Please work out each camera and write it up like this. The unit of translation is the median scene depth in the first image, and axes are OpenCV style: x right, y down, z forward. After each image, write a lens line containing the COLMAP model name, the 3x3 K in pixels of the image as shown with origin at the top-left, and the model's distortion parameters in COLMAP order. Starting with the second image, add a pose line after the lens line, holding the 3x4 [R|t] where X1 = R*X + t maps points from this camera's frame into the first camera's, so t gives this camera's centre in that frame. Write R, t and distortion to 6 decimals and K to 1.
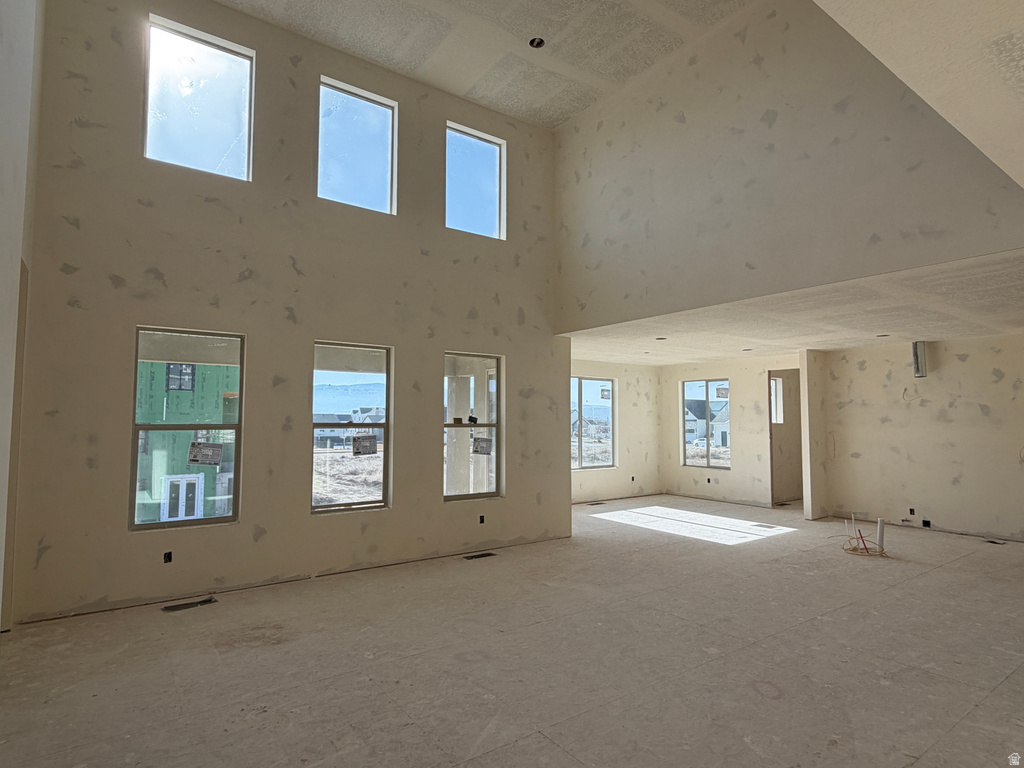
lens RADIAL K [[565.9, 0, 510.6], [0, 565.9, 382.4], [0, 0, 1]] dist [0.004754, -0.000243]
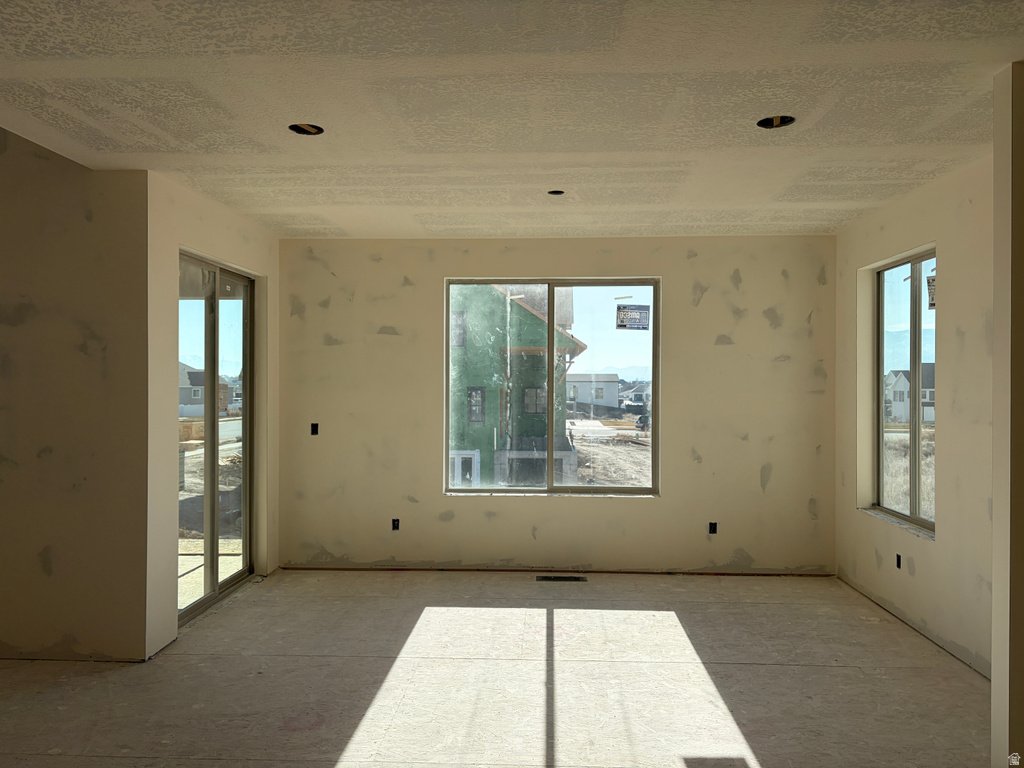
lens RADIAL K [[772.3, 0, 512.0], [0, 772.3, 387.4], [0, 0, 1]] dist [0.036303, -0.027711]
pose [[0.777890, -0.000752, -0.628399, 0.829357], [0.042271, 0.997797, 0.051133, 0.072018], [0.626977, -0.066339, 0.776208, 0.924942]]
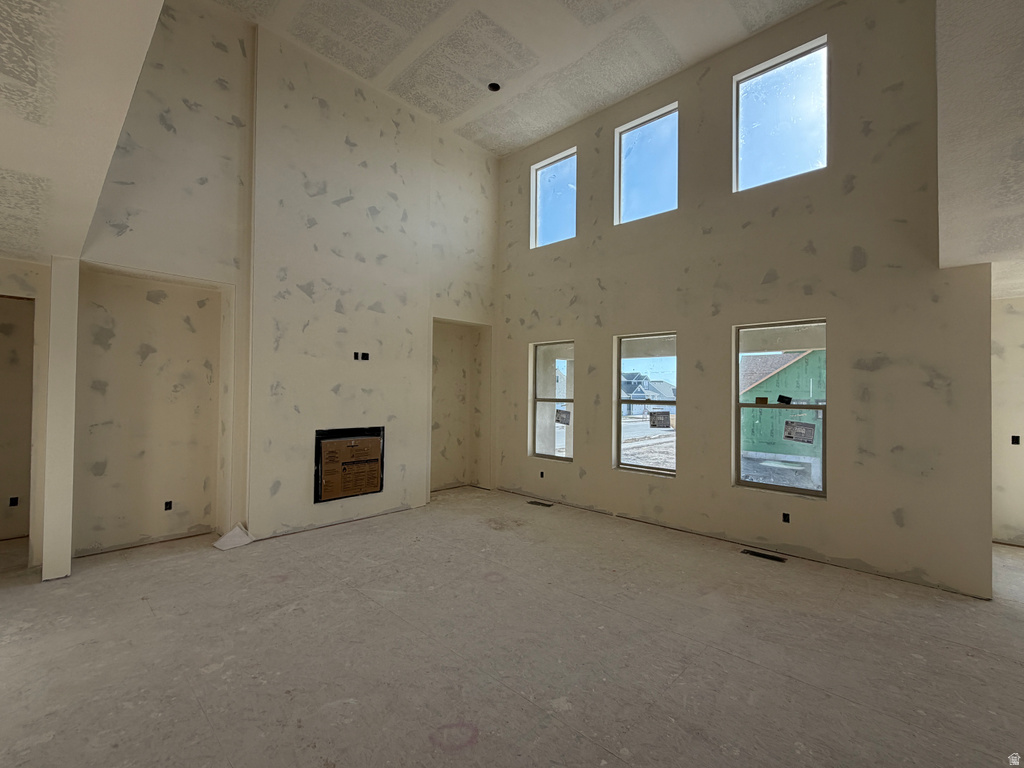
lens RADIAL K [[448.9, 0, 510.0], [0, 448.9, 384.7], [0, 0, 1]] dist [-0.000194, 0.000655]
pose [[0.183731, -0.018538, -0.982802, 0.596357], [0.051296, 0.998641, -0.009247, 0.032483], [0.981637, -0.048715, 0.184433, 0.537094]]
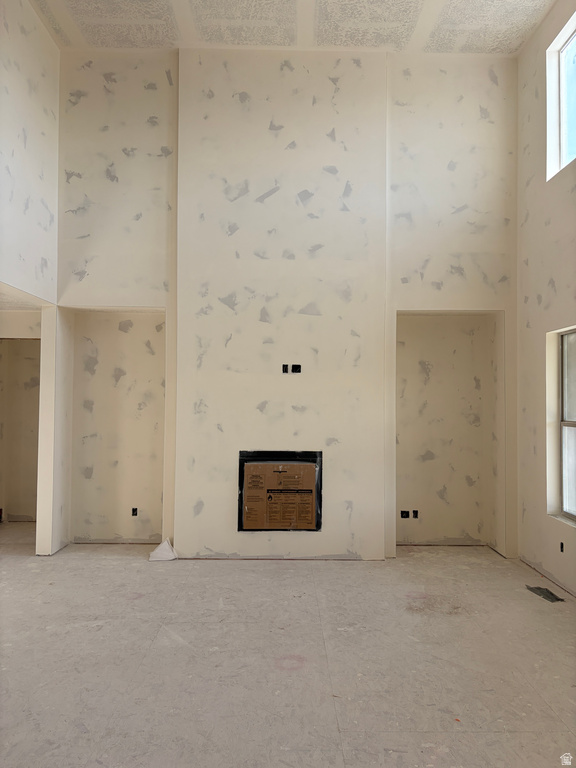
lens RADIAL K [[579.2, 0, 287.3], [0, 579.2, 384.4], [0, 0, 1]] dist [0.036303, -0.027711]
pose [[-0.573140, -0.030241, -0.818899, 0.476547], [0.041765, 0.996942, -0.066048, 0.045671], [0.818392, -0.072056, -0.570124, 0.991821]]
